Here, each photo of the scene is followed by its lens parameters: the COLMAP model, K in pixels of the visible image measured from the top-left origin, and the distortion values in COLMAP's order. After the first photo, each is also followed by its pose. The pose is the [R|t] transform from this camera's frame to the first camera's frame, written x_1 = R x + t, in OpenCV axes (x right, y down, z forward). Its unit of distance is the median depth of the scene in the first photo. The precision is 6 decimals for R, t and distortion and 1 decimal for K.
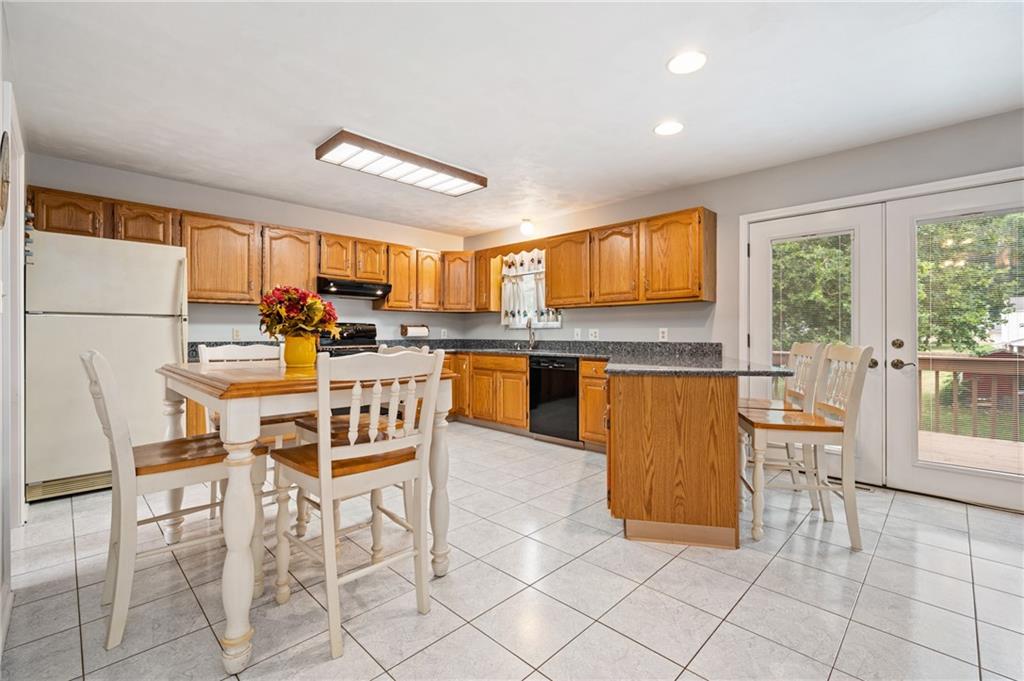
lens RADIAL K [[444.9, 0, 513.8], [0, 444.9, 332.7], [0, 0, 1]] dist [0.001566, -0.001036]
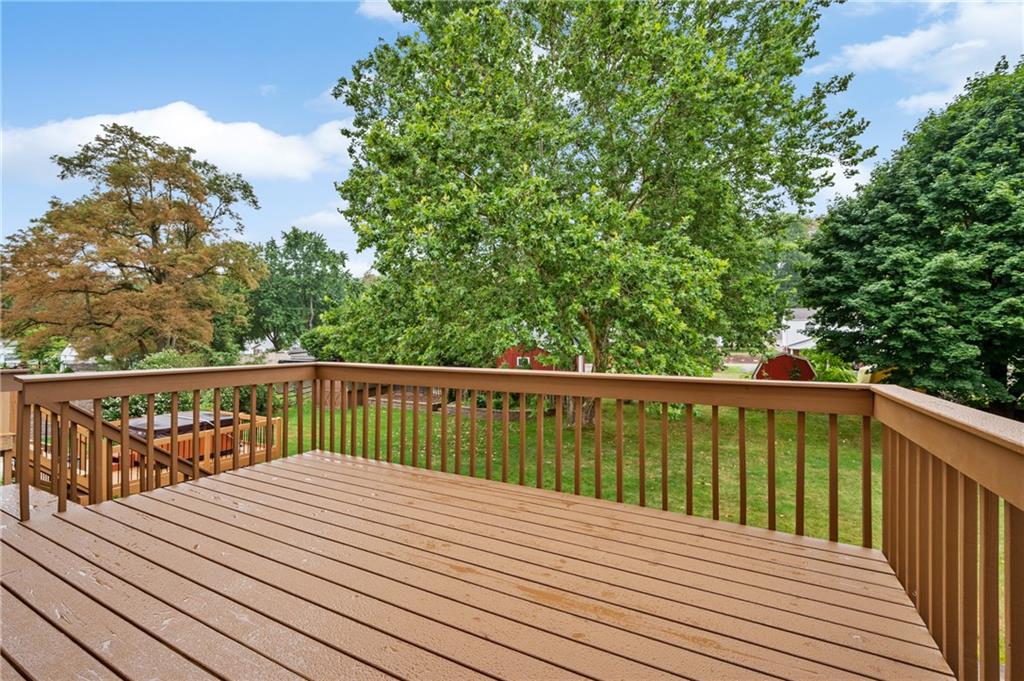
lens RADIAL K [[444.9, 0, 505.3], [0, 444.9, 339.5], [0, 0, 1]] dist [0.001566, -0.001036]
pose [[0.961256, -0.005690, 0.275600, 0.172350], [0.006043, 0.999982, -0.000433, 0.001881], [-0.275593, 0.002082, 0.961272, 0.174187]]
